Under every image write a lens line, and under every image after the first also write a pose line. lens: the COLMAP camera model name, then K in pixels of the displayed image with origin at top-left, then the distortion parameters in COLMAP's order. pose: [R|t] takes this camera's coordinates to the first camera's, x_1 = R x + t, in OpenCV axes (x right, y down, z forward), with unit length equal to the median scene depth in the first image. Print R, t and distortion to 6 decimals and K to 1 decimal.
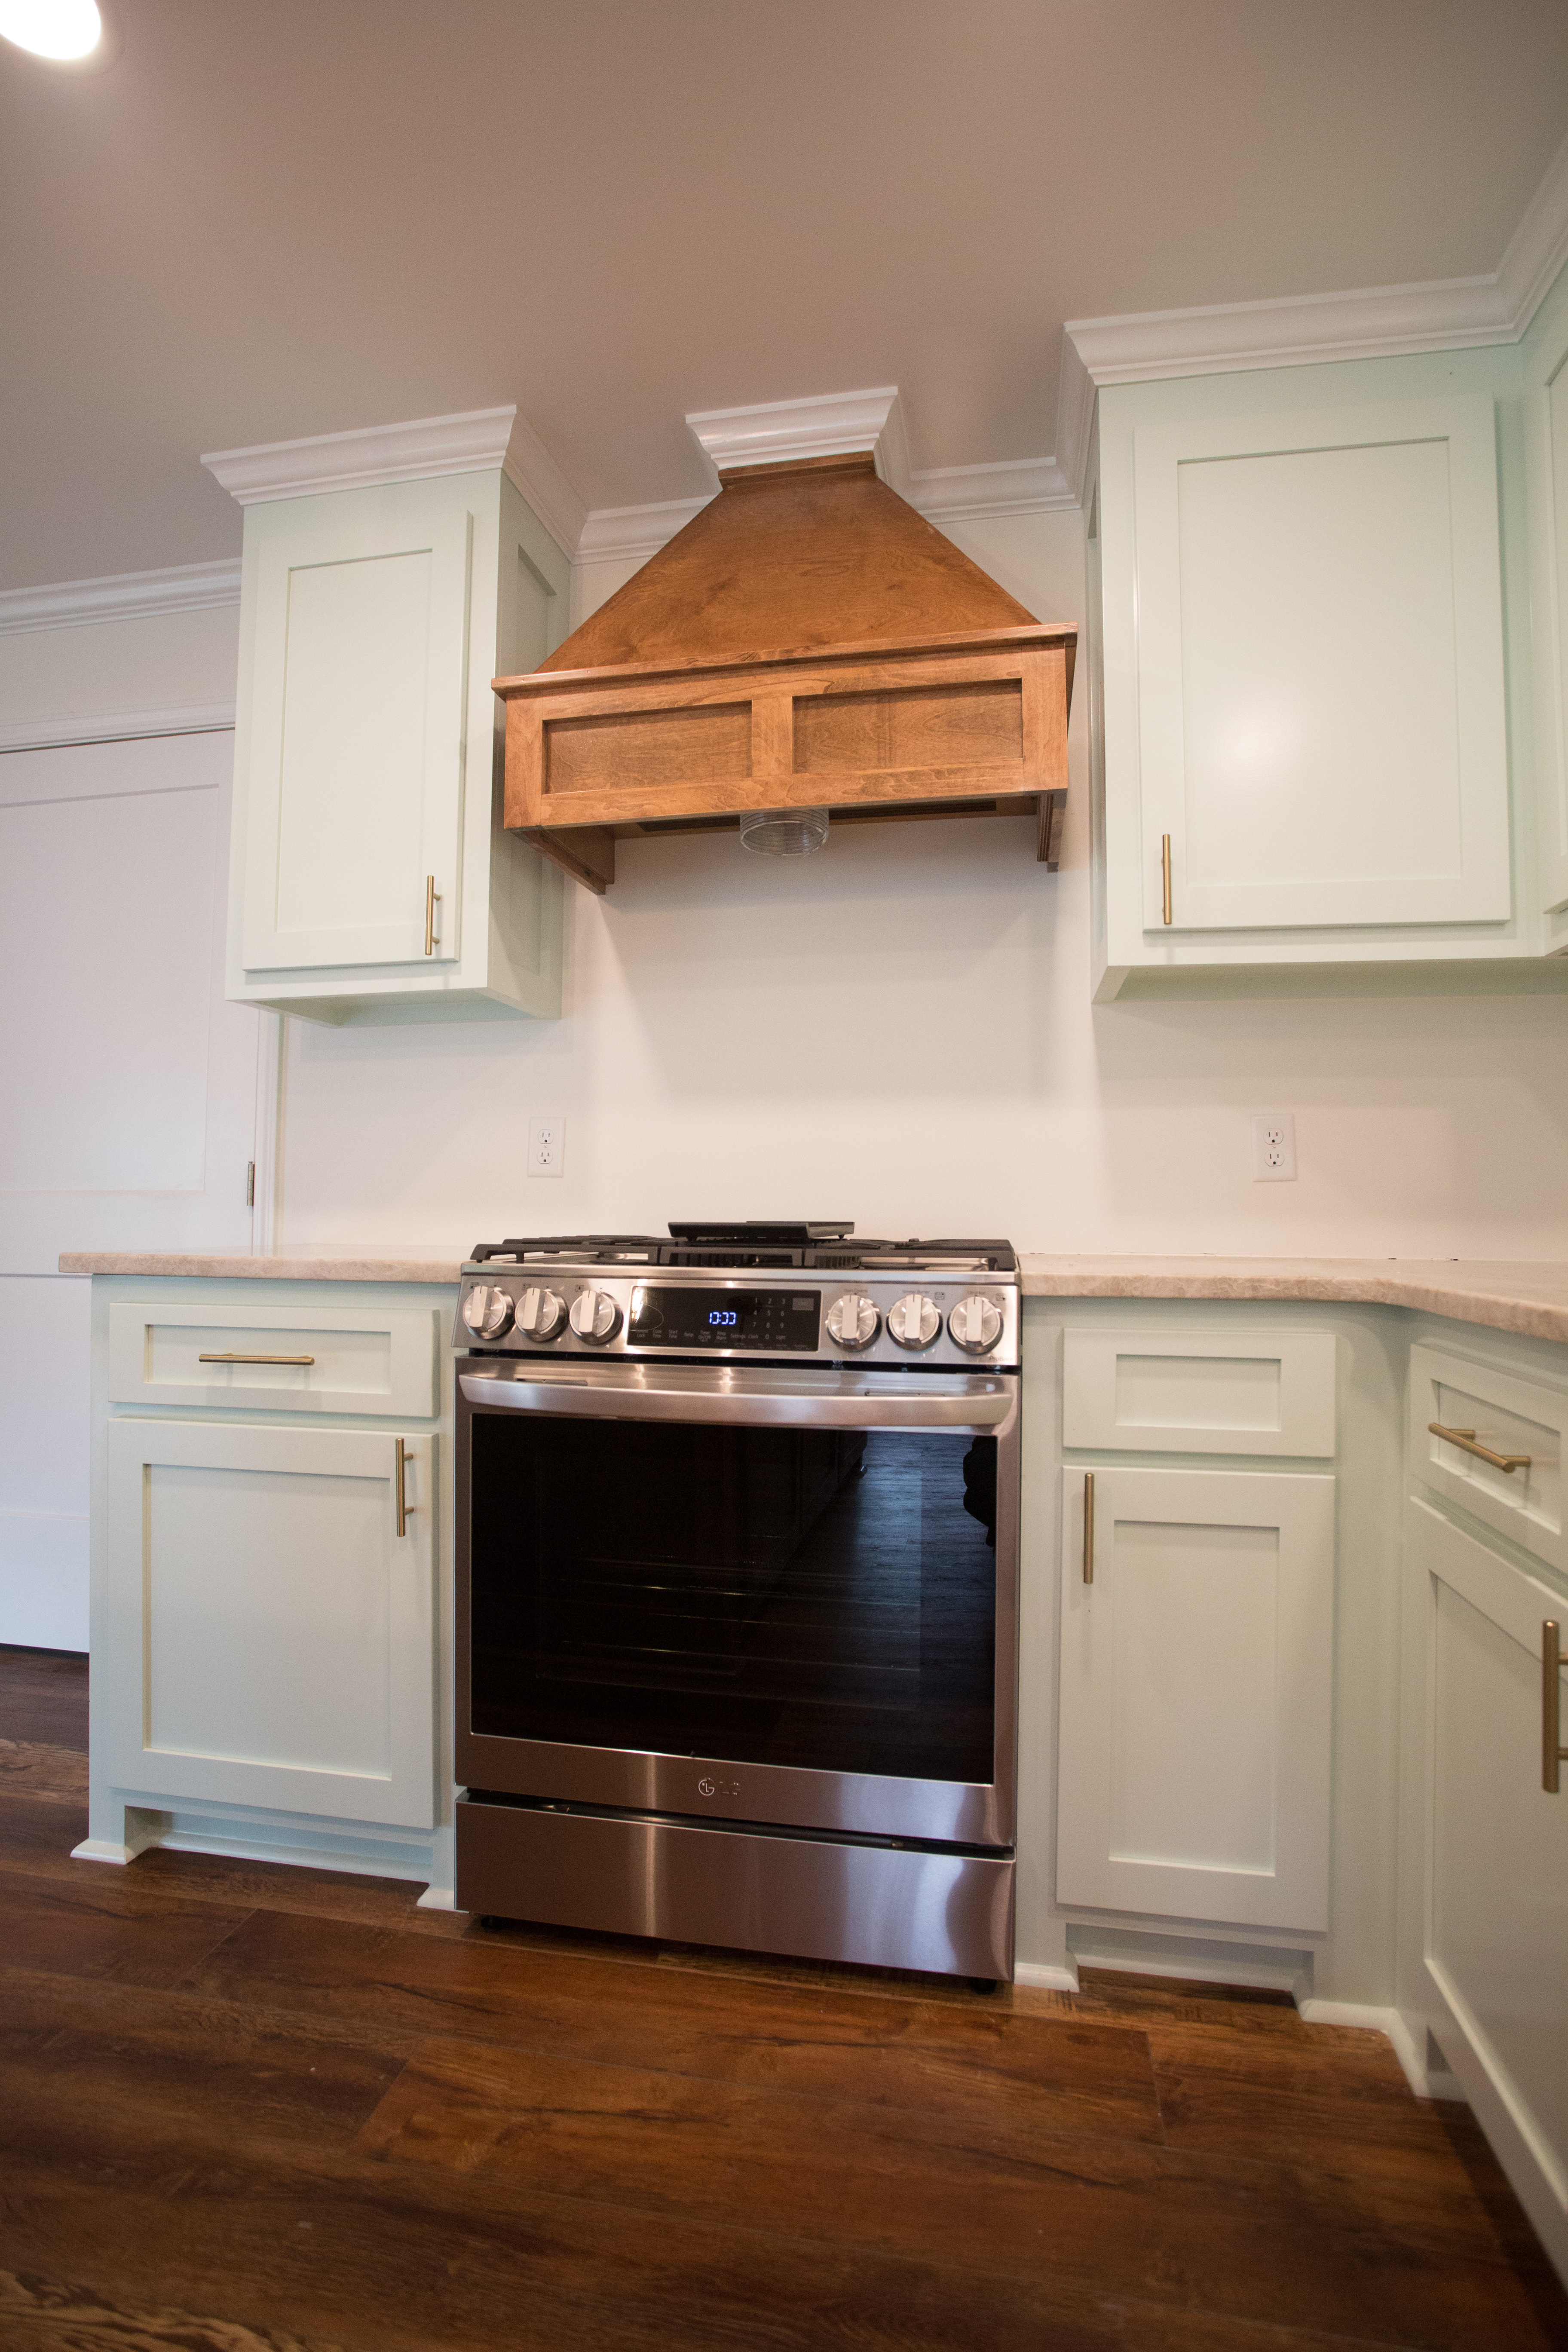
lens RADIAL K [[1138.8, 0, 788.9], [0, 1138.8, 1180.6], [0, 0, 1]] dist [-0.070779, 0.028909]
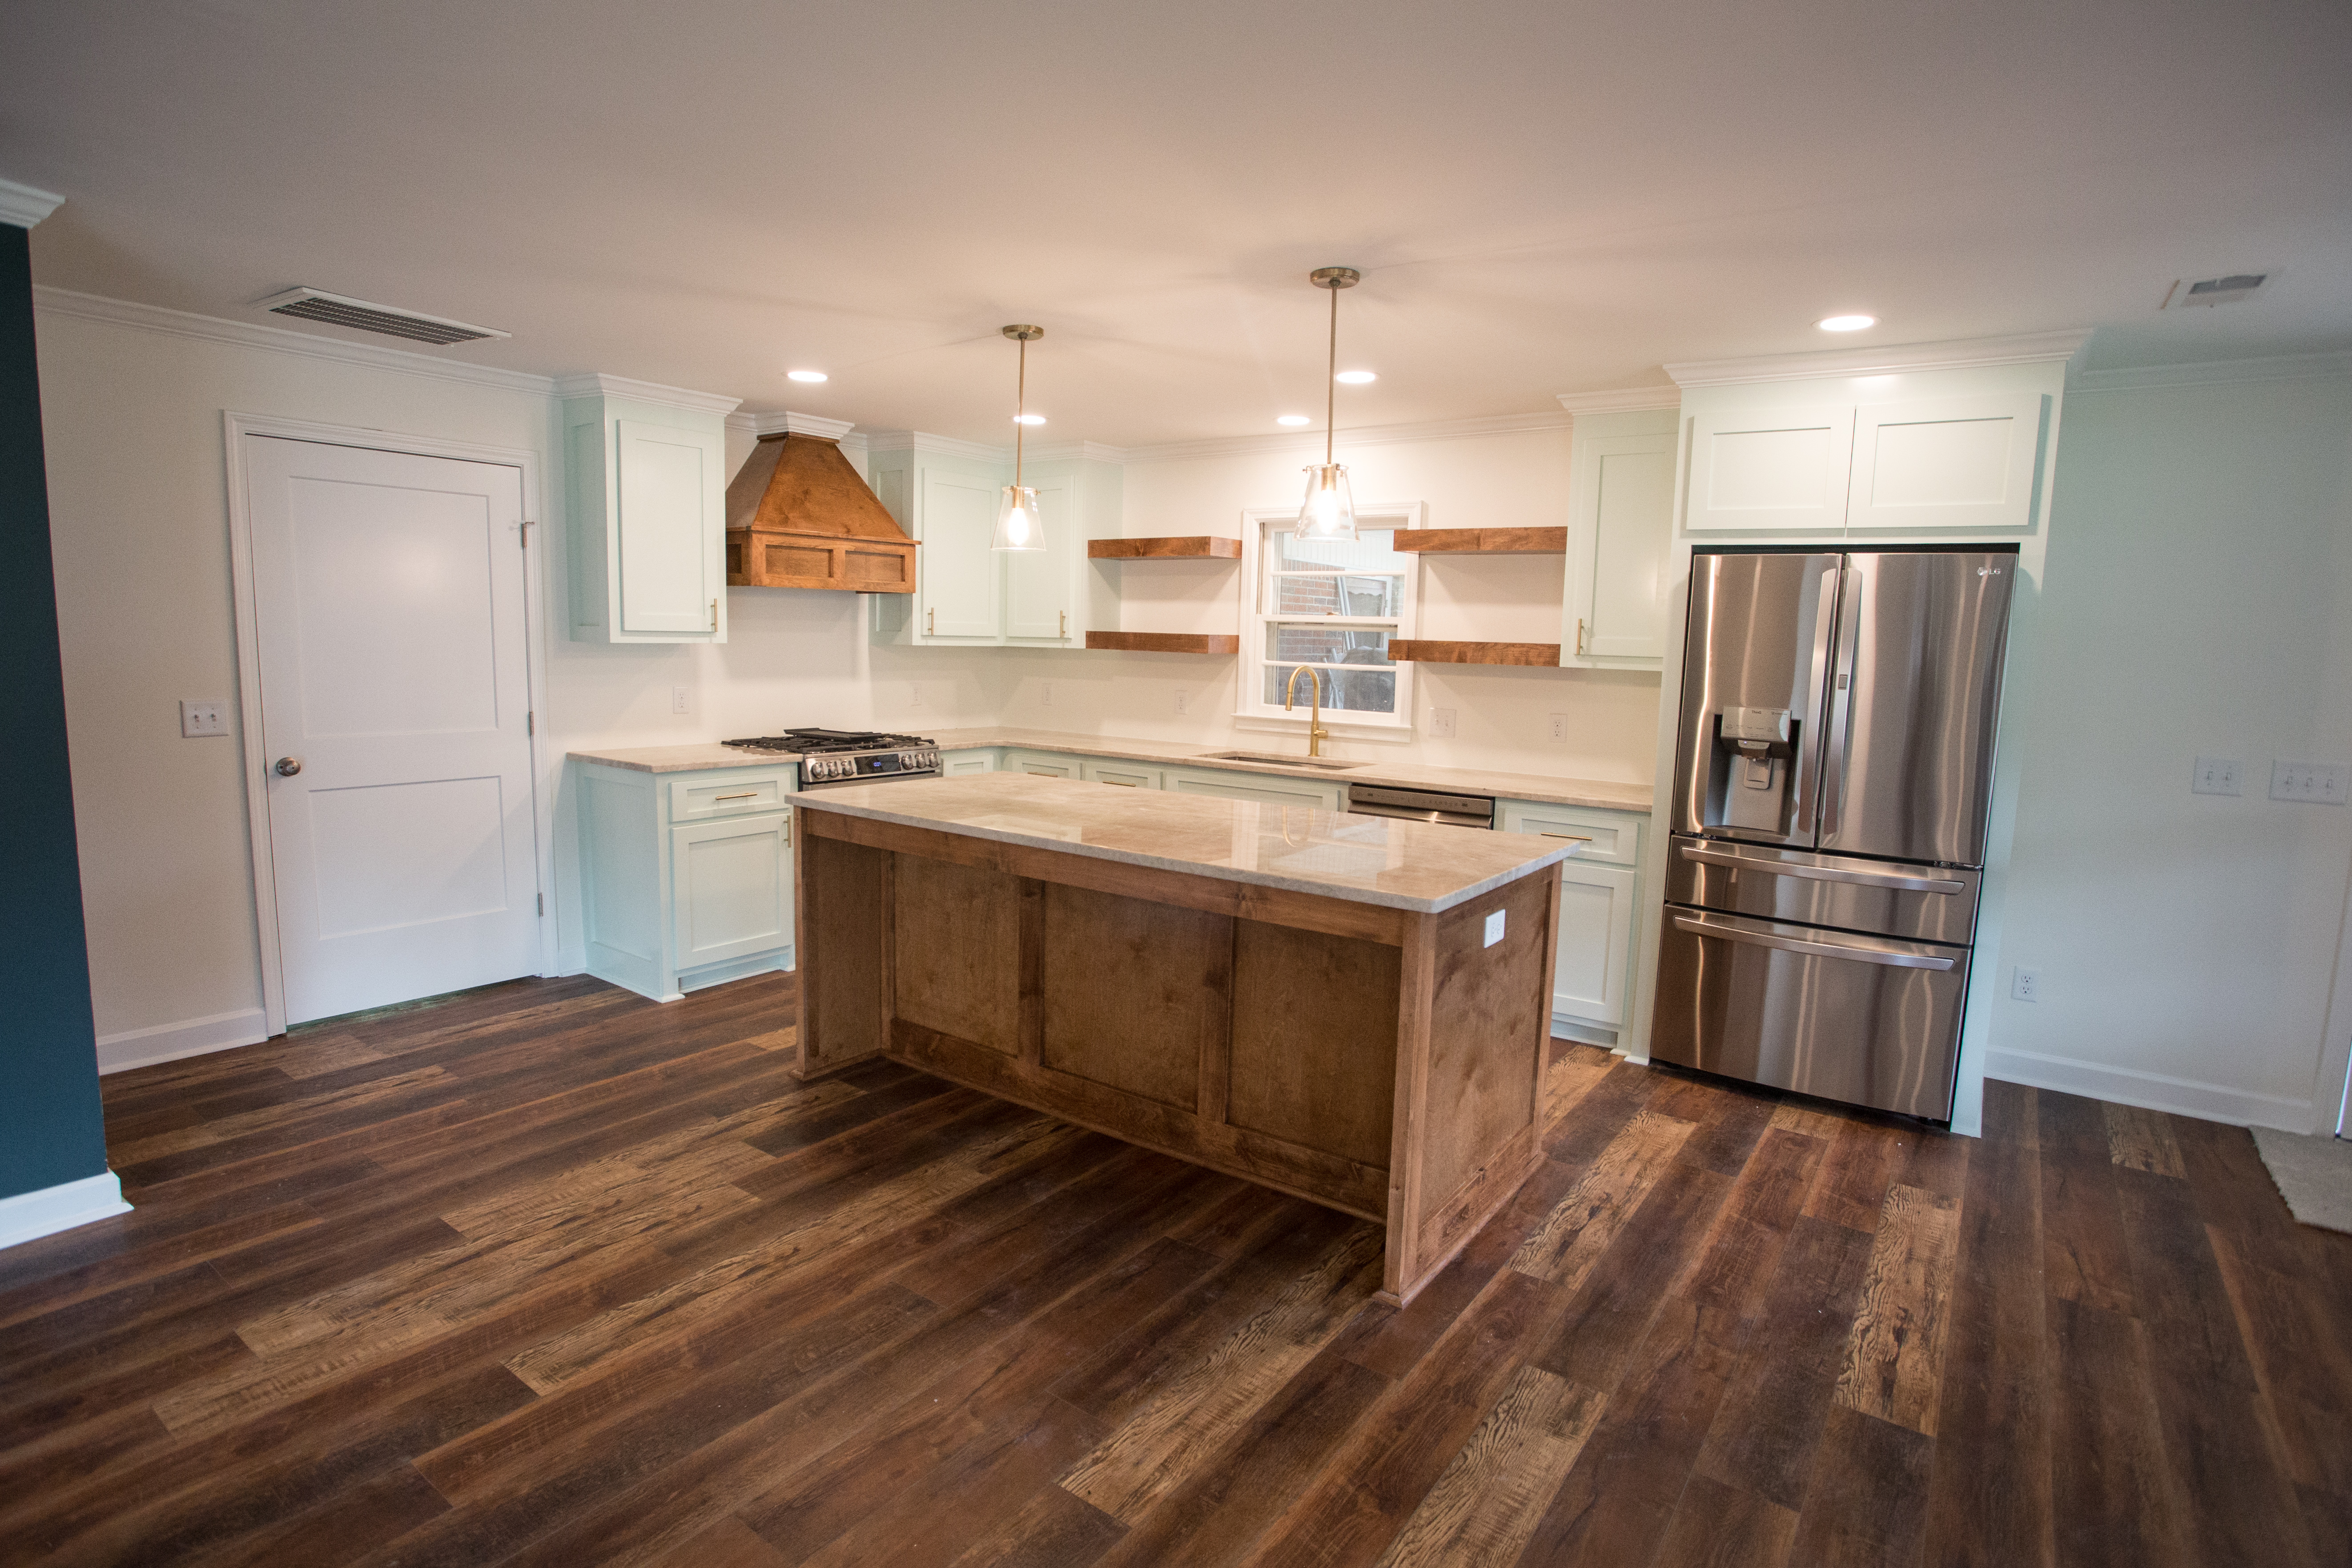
lens RADIAL K [[1187.2, 0, 1173.0], [0, 1187.2, 785.5], [0, 0, 1]] dist [-0.074246, 0.031969]
pose [[0.426367, -0.106283, 0.898284, -2.440887], [-0.050914, 0.988679, 0.141144, -0.307337], [-0.903116, -0.105915, 0.416129, -1.090007]]
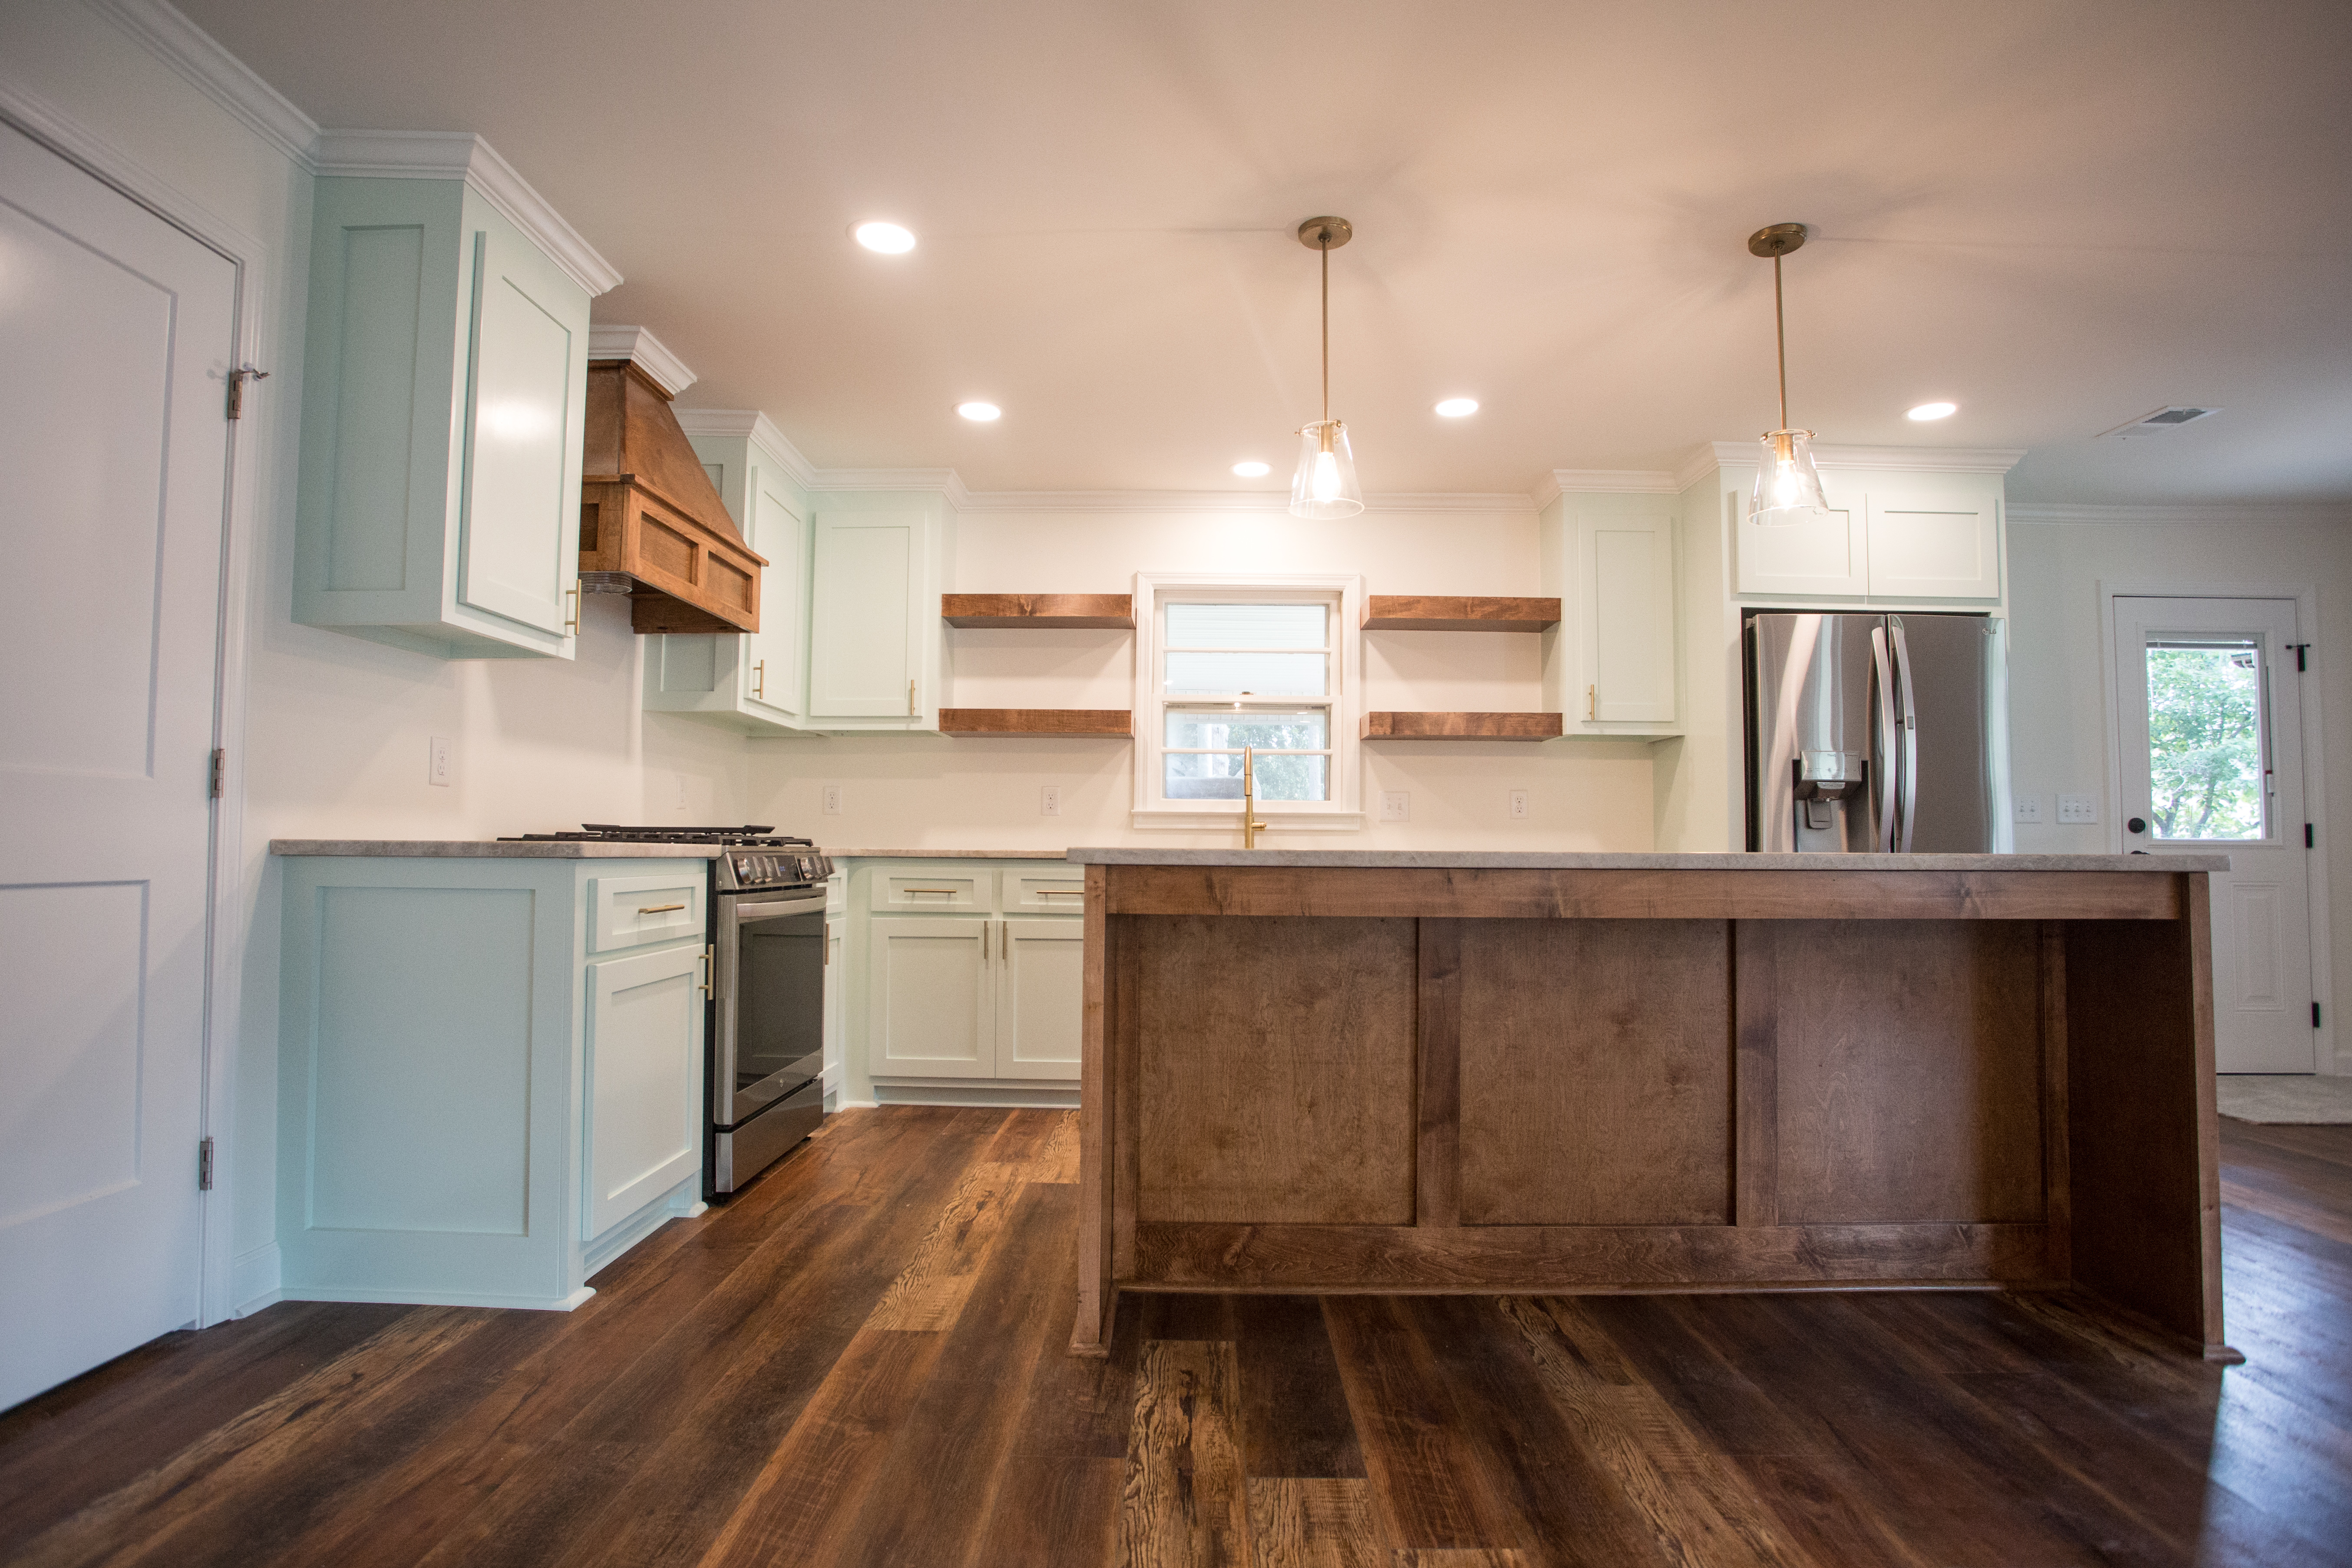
lens RADIAL K [[1159.2, 0, 1173.5], [0, 1159.2, 792.0], [0, 0, 1]] dist [-0.075312, 0.033402]
pose [[-0.172480, 0.043273, 0.984062, -2.042002], [-0.036944, 0.998047, -0.050363, 0.047388], [-0.984320, -0.045042, -0.170545, 0.542152]]
